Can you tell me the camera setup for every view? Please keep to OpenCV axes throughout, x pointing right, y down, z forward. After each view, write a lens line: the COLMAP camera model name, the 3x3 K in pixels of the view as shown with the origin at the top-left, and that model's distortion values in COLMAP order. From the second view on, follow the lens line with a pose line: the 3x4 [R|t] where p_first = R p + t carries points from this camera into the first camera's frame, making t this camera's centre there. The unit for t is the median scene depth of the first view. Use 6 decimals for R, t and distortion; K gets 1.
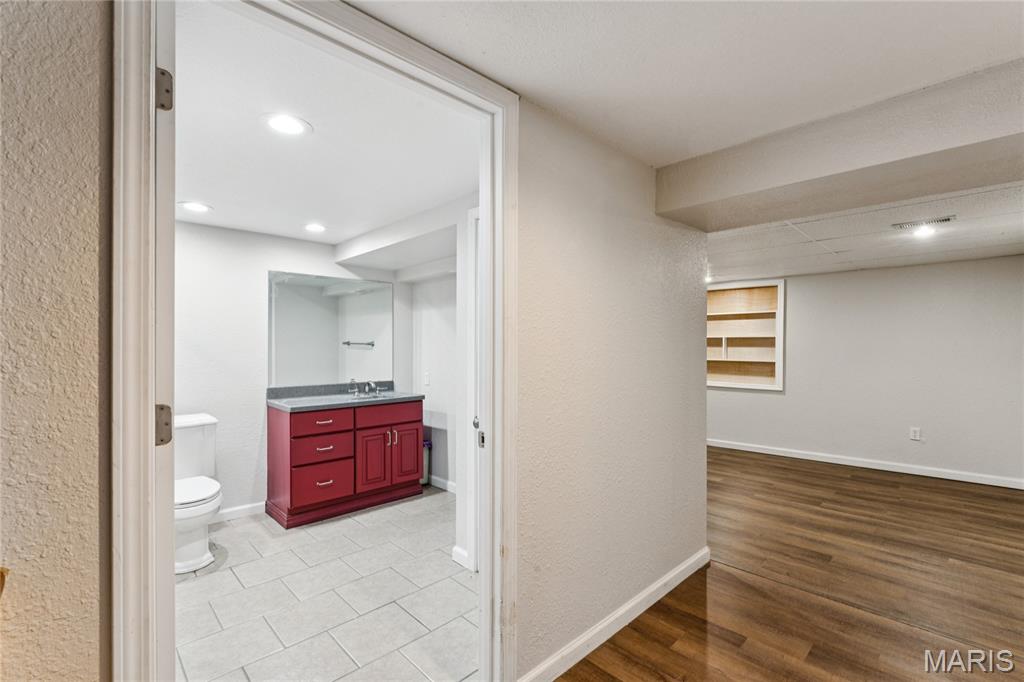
lens RADIAL K [[453.2, 0, 512.0], [0, 453.2, 341.0], [0, 0, 1]] dist [-0.012892, 0.000074]
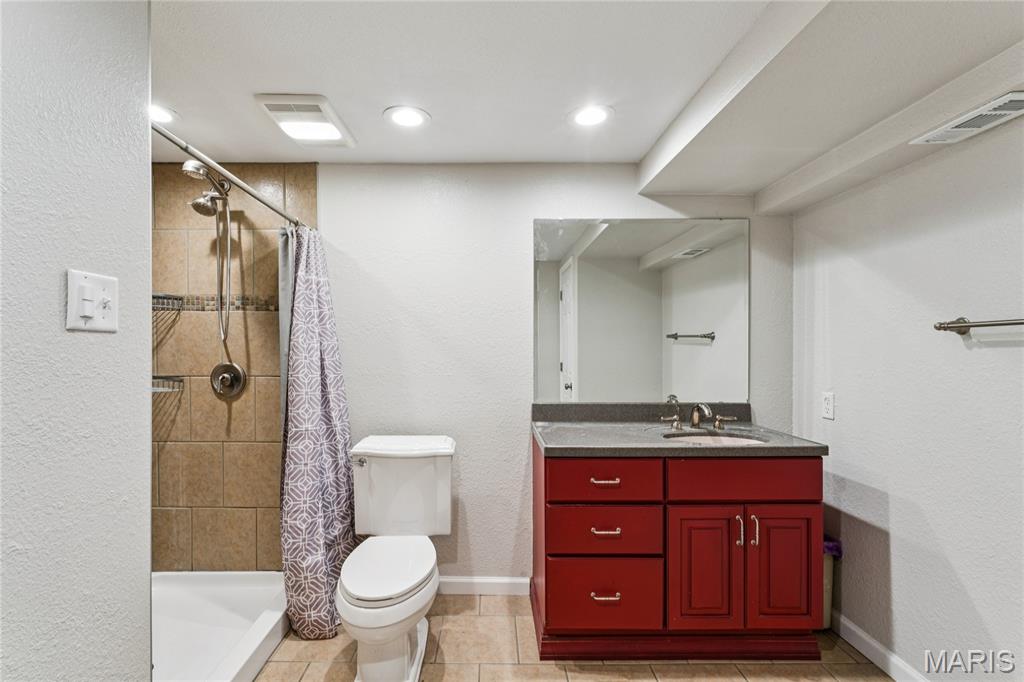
lens RADIAL K [[441.9, 0, 507.0], [0, 441.9, 349.7], [0, 0, 1]] dist [0.000034, 0.000309]
pose [[0.725418, 0.005878, -0.688283, -0.123187], [0.007736, 0.999831, 0.016692, 0.015526], [0.688265, -0.017433, 0.725250, 0.469074]]
